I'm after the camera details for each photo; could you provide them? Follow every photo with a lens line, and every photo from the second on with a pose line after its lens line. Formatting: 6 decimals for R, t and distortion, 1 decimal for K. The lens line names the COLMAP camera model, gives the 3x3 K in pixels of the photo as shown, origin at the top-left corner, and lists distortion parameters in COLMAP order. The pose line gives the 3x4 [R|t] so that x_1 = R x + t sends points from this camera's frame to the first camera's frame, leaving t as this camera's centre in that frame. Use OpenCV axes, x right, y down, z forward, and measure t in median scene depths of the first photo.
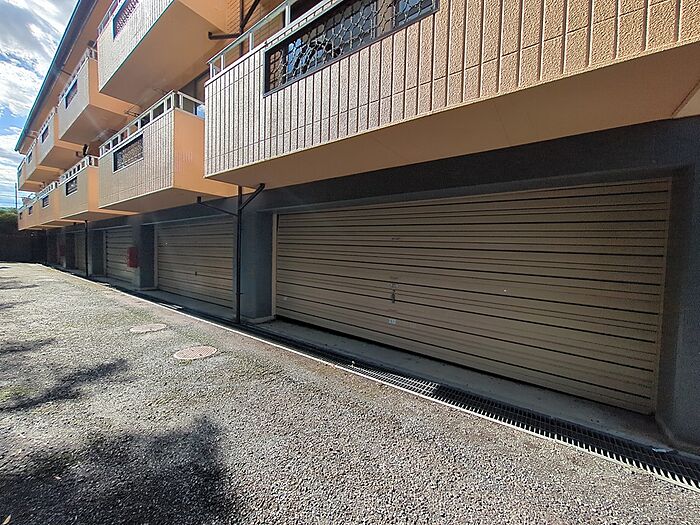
lens RADIAL K [[279.4, 0, 350.0], [0, 279.4, 262.5], [0, 0, 1]] dist [-0.011175, -0.000046]
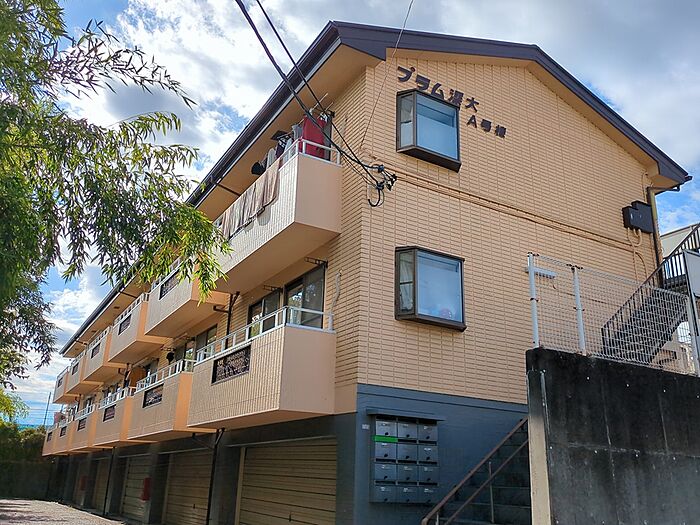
lens RADIAL K [[593.4, 0, 350.0], [0, 593.4, 262.5], [0, 0, 1]] dist [0.010540, 0.002636]
pose [[0.924943, -0.127204, -0.358188, 0.722996], [-0.025691, 0.919264, -0.392802, 0.051965], [0.379236, 0.372522, 0.846999, -0.793131]]
